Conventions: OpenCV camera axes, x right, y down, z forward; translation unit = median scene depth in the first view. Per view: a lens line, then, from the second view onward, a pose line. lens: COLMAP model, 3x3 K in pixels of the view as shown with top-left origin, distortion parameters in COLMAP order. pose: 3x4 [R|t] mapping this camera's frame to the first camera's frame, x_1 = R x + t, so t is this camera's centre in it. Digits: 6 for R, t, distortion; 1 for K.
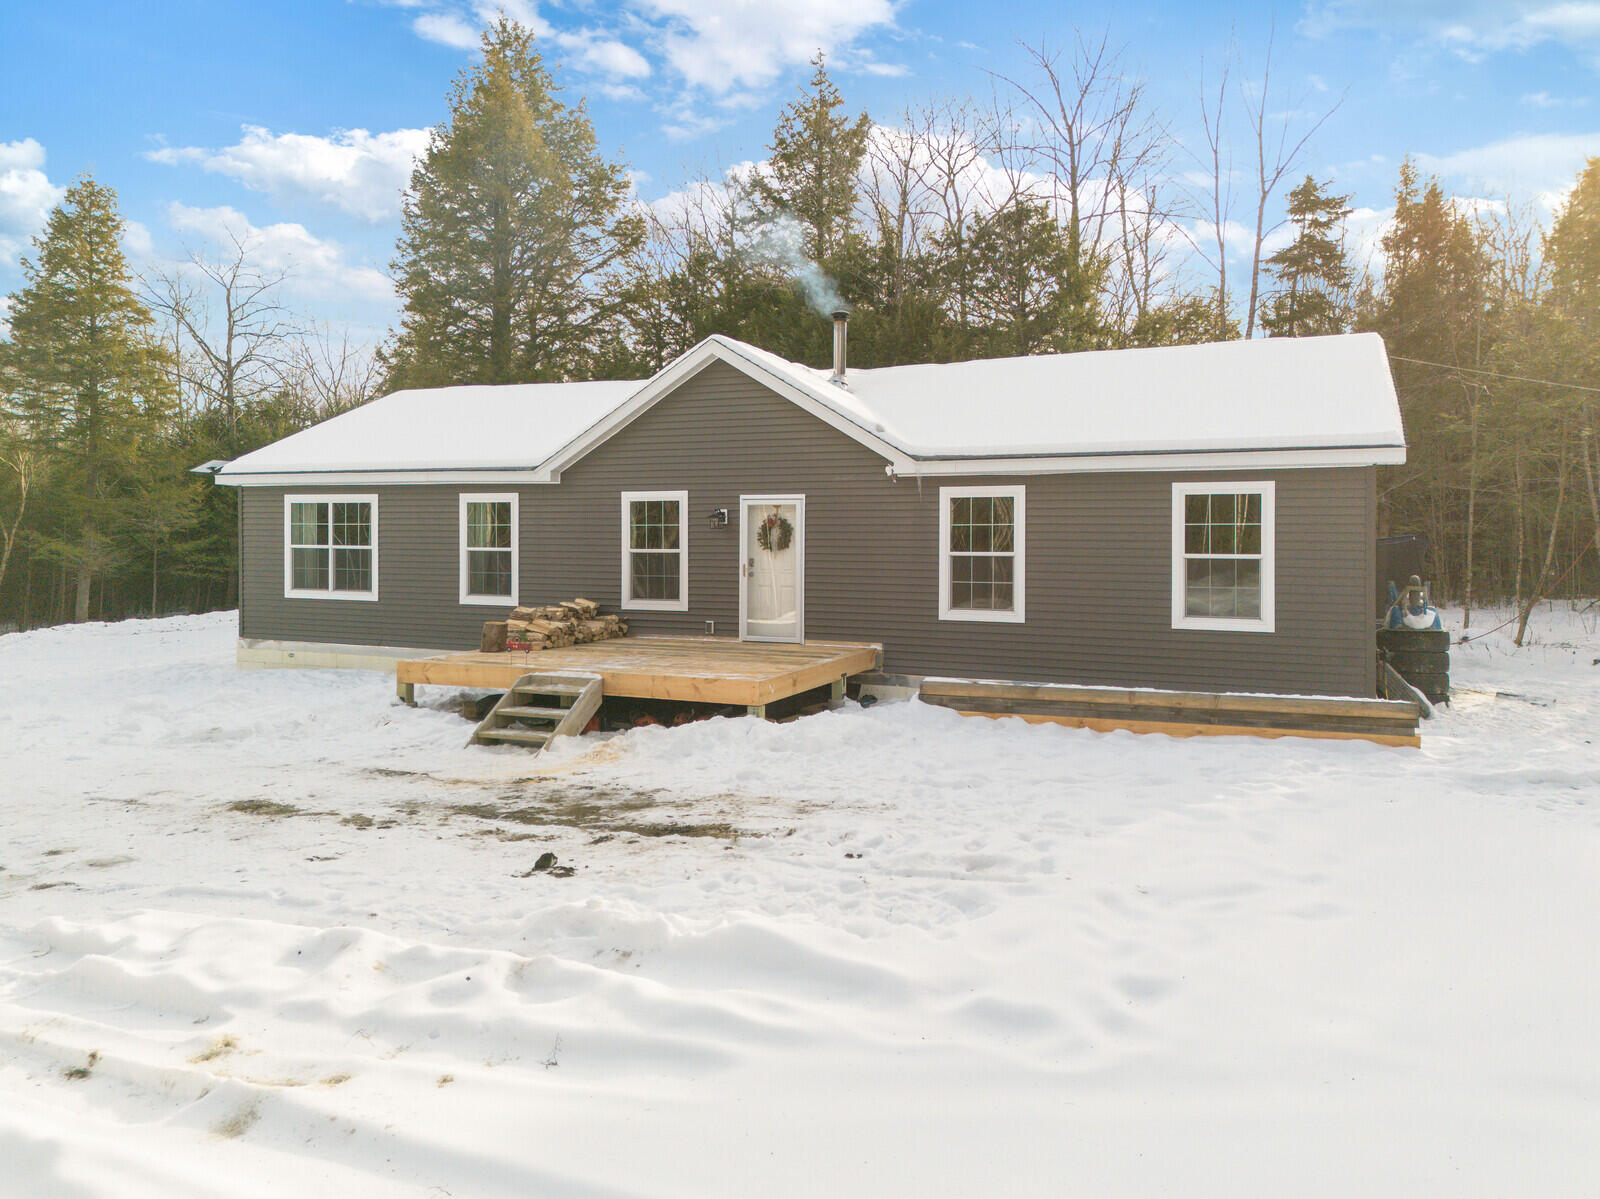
lens RADIAL K [[932.8, 0, 803.6], [0, 932.8, 551.0], [0, 0, 1]] dist [0.053110, -0.056133]
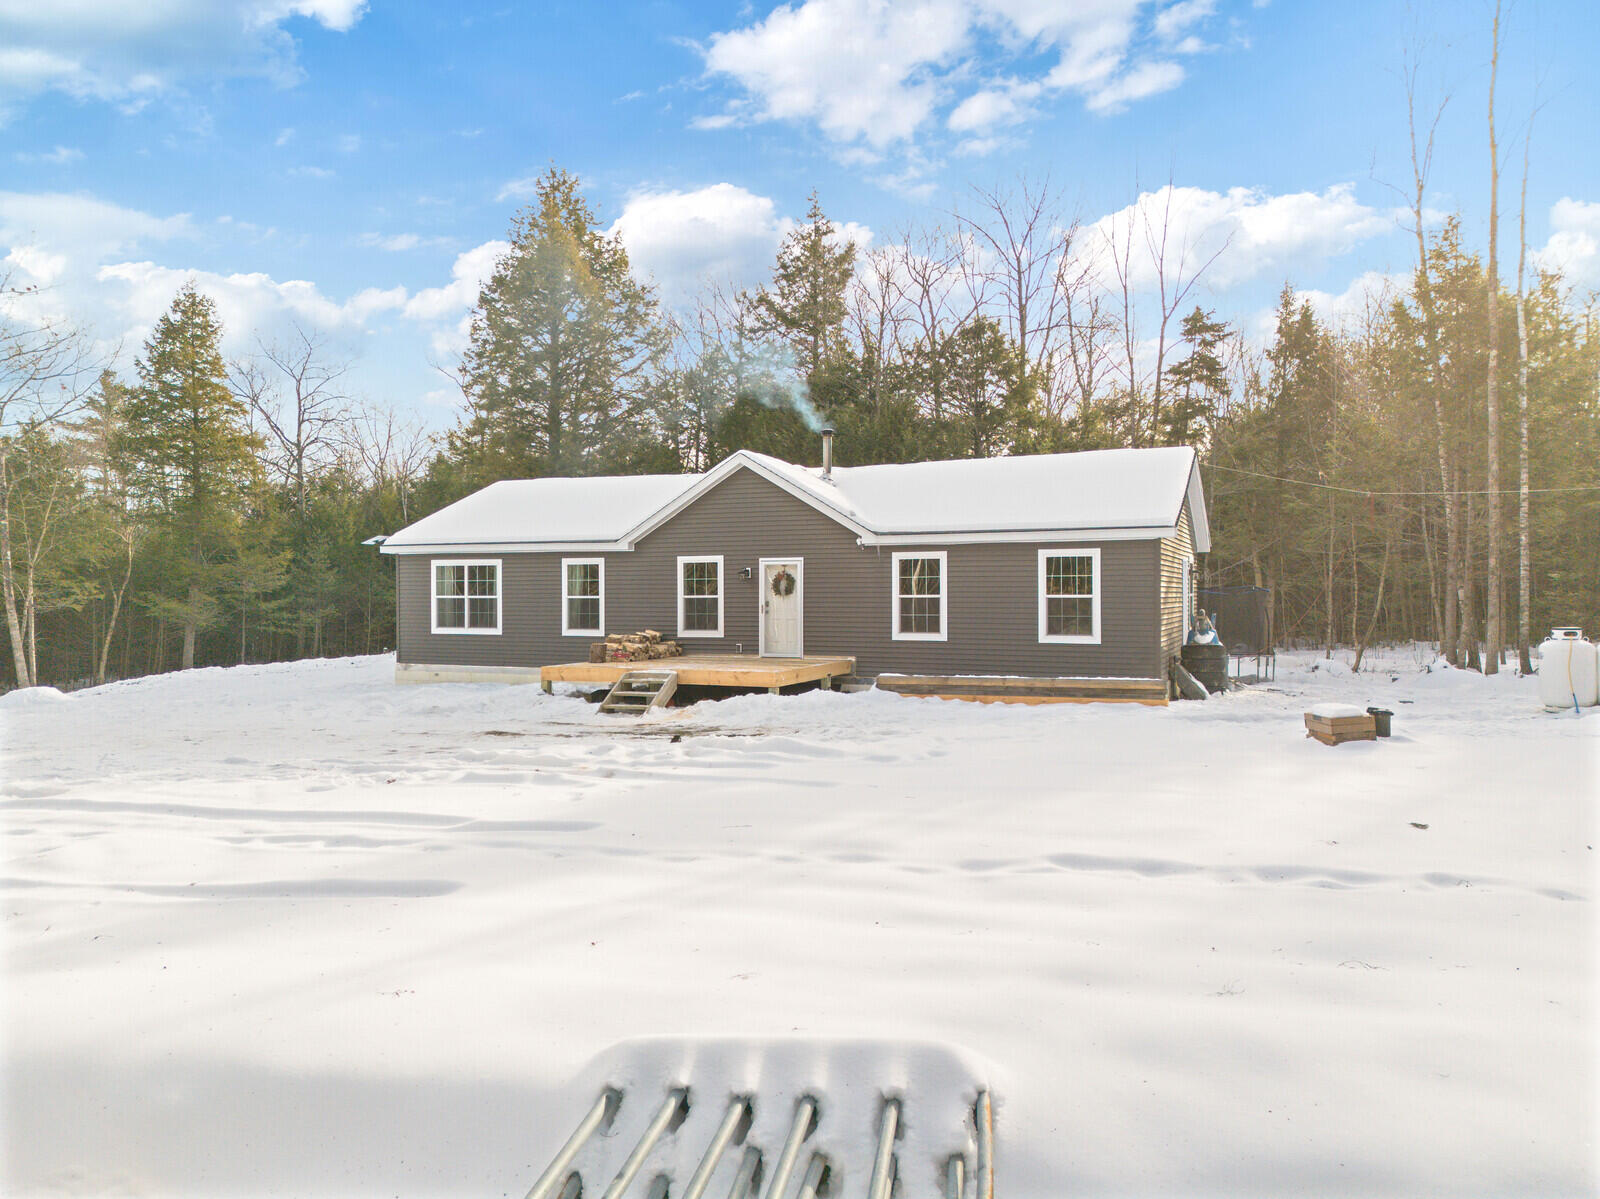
lens RADIAL K [[876.3, 0, 828.0], [0, 876.3, 605.0], [0, 0, 1]] dist [0.018971, -0.042794]
pose [[0.999606, -0.006397, 0.027316, 0.001828], [0.006547, 0.999964, -0.005431, 0.018031], [-0.027280, 0.005608, 0.999612, -0.317310]]
